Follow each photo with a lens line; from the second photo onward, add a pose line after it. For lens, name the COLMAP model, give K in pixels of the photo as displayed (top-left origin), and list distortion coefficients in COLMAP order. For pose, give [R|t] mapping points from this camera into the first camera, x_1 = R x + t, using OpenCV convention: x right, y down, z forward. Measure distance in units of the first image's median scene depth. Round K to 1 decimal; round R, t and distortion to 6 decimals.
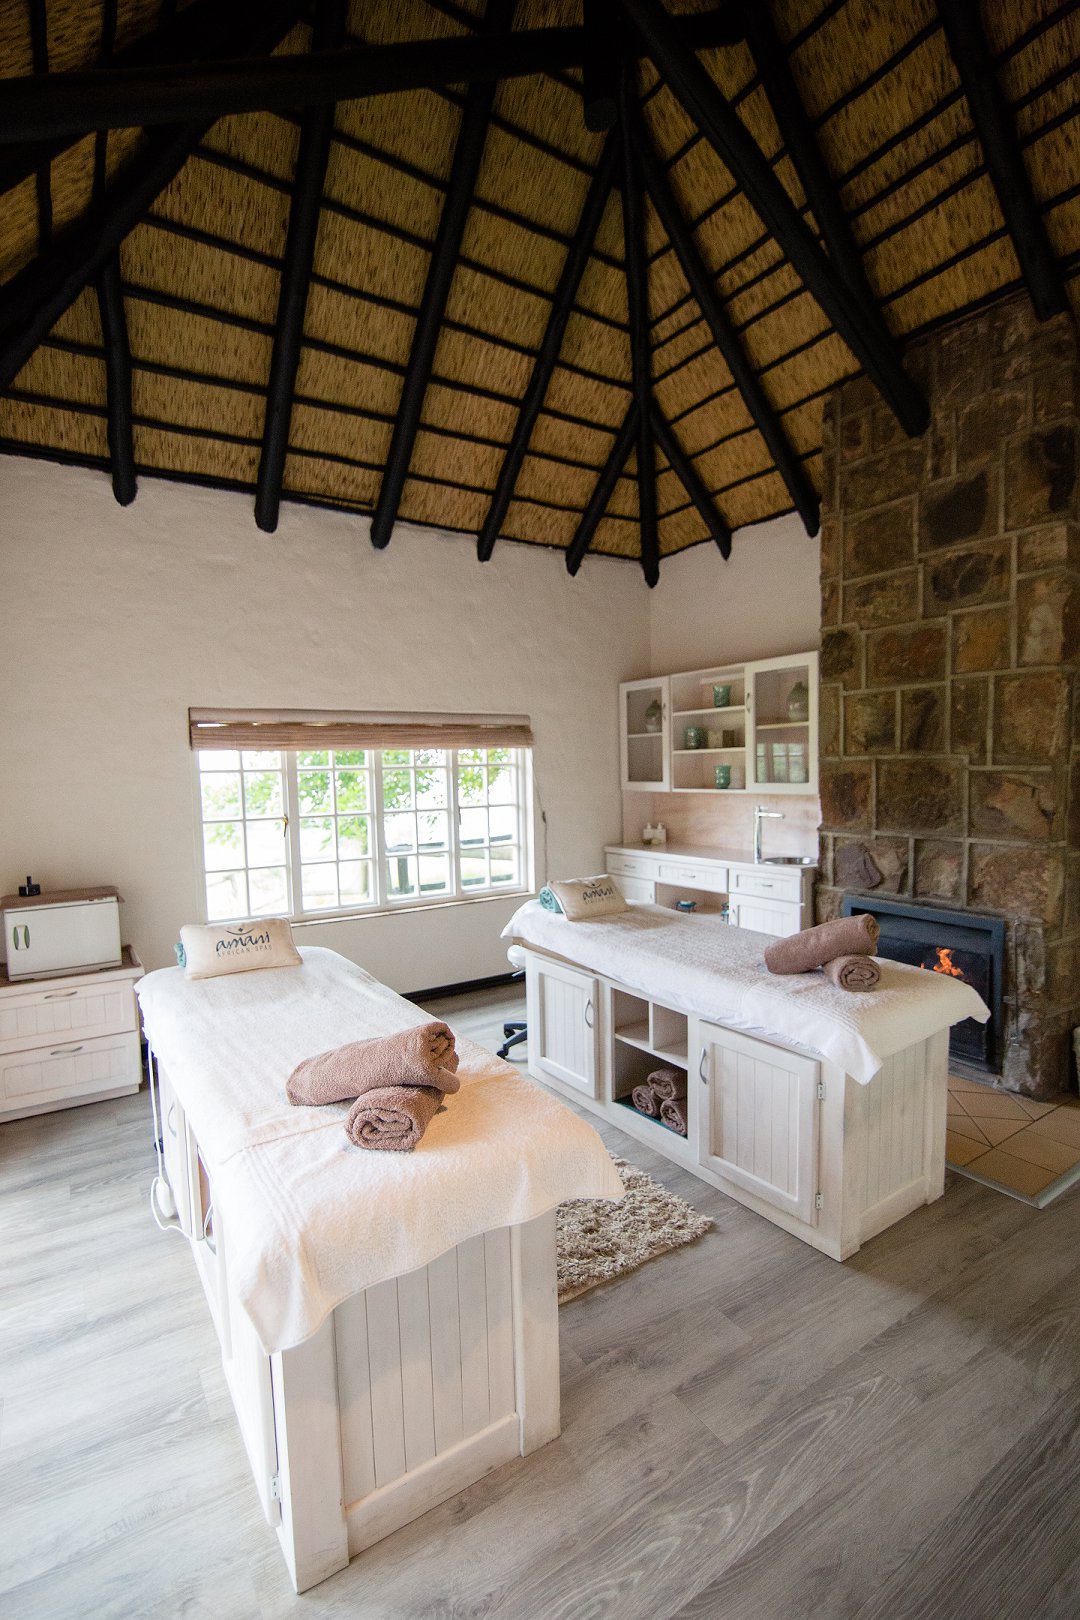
lens RADIAL K [[750.5, 0, 540.7], [0, 750.5, 815.8], [0, 0, 1]] dist [-0.001005, -0.000236]
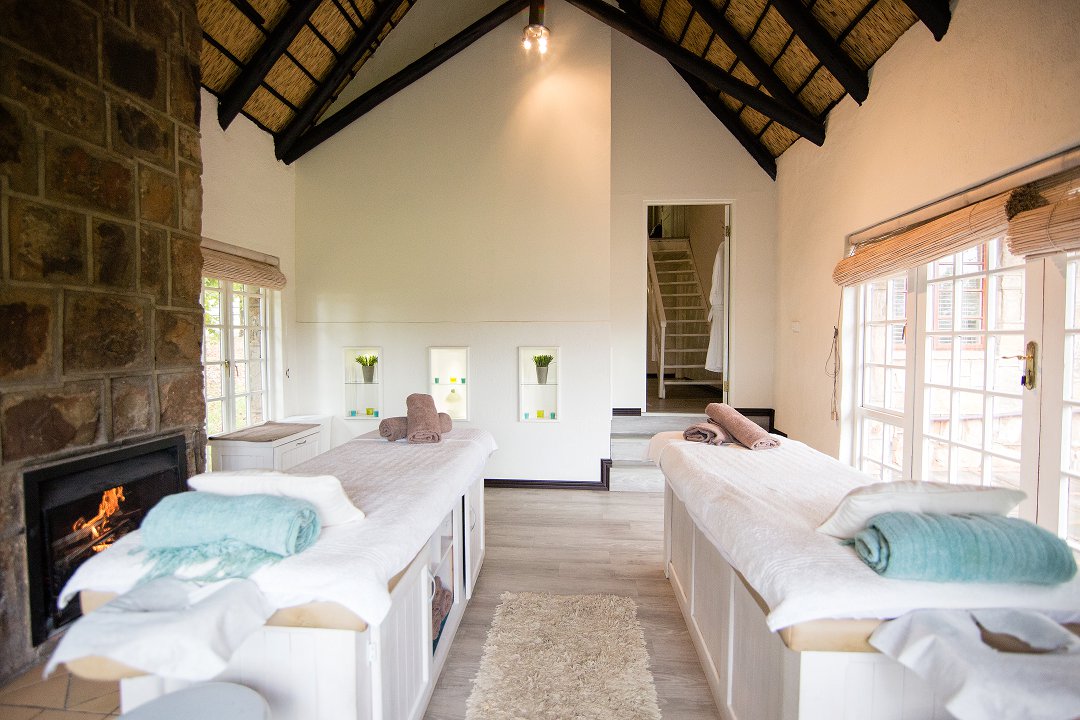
lens RADIAL K [[500.4, 0, 538.5], [0, 500.4, 356.7], [0, 0, 1]] dist [-0.001005, -0.000236]
pose [[-0.780189, -0.003531, 0.625534, -0.319124], [0.059580, 0.995019, 0.079927, -0.014883], [-0.622700, 0.099627, -0.776092, 1.153155]]
